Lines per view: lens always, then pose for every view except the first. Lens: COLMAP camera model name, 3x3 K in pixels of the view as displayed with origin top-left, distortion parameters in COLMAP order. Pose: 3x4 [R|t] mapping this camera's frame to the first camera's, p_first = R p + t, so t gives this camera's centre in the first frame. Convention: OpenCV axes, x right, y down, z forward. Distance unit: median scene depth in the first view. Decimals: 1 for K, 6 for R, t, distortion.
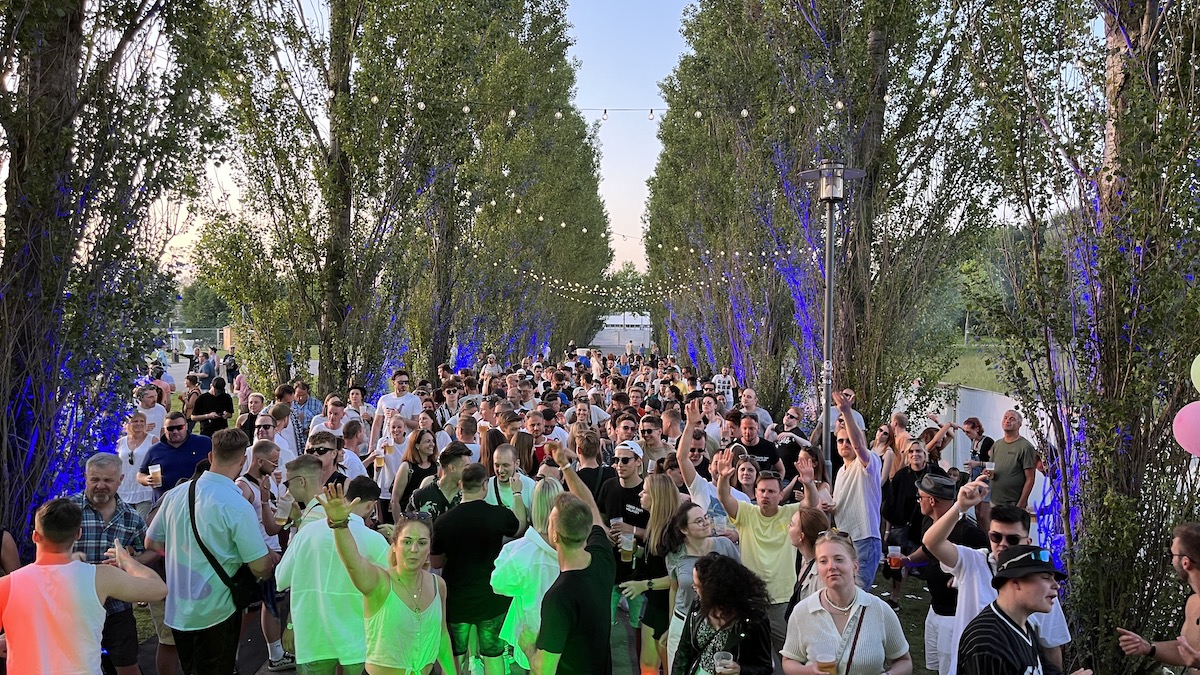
lens RADIAL K [[898.1, 0, 595.4], [0, 898.1, 350.6], [0, 0, 1]] dist [0.060111, -0.071036]
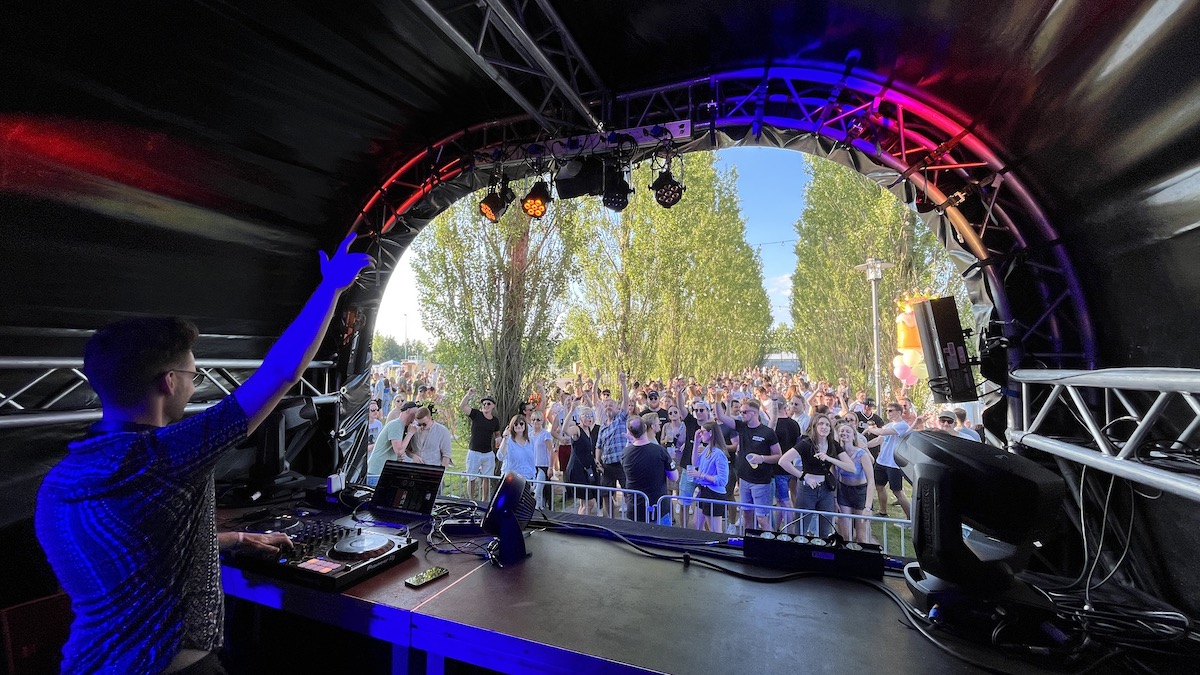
lens RADIAL K [[484.5, 0, 600.0], [0, 484.5, 337.5], [0, 0, 1]] dist [-0.000095, -0.000005]
pose [[0.945142, -0.032524, -0.325036, 0.036941], [0.006882, 0.996793, -0.079732, 0.026293], [0.326587, 0.073121, 0.942335, -0.117689]]
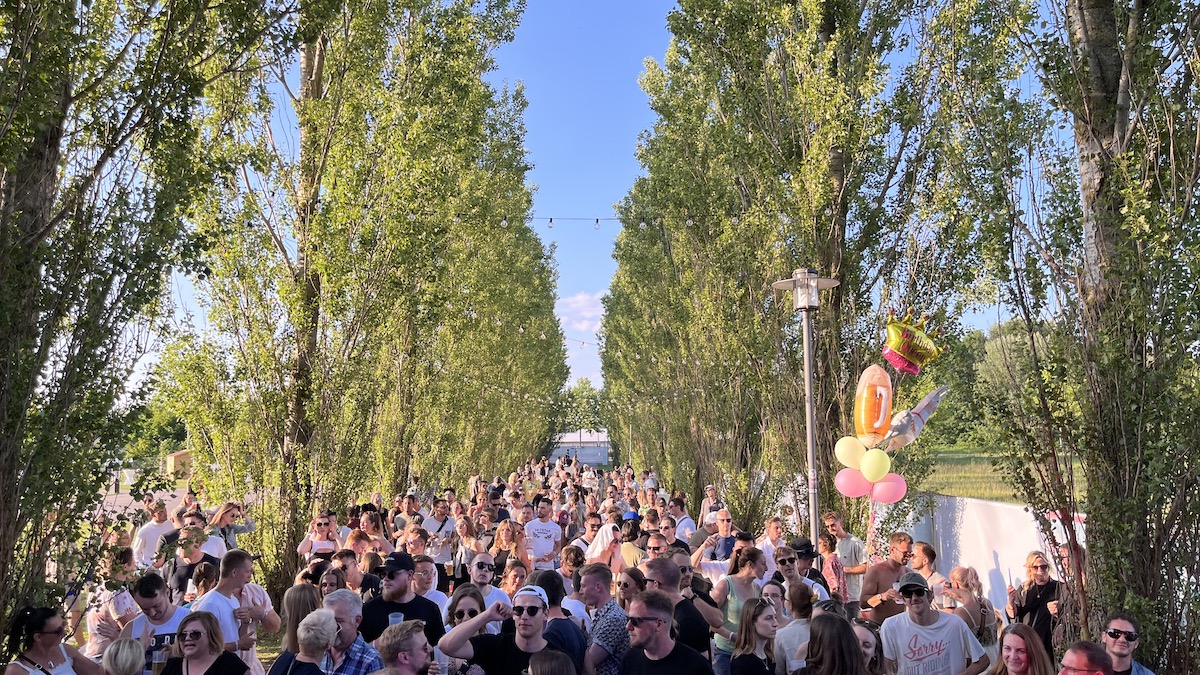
lens RADIAL K [[898.1, 0, 595.4], [0, 898.1, 350.6], [0, 0, 1]] dist [0.060111, -0.071036]
pose [[0.998405, -0.018810, 0.053229, -0.023176], [0.025591, 0.991219, -0.129733, 0.003661], [-0.050322, 0.130889, 0.990119, 0.015244]]
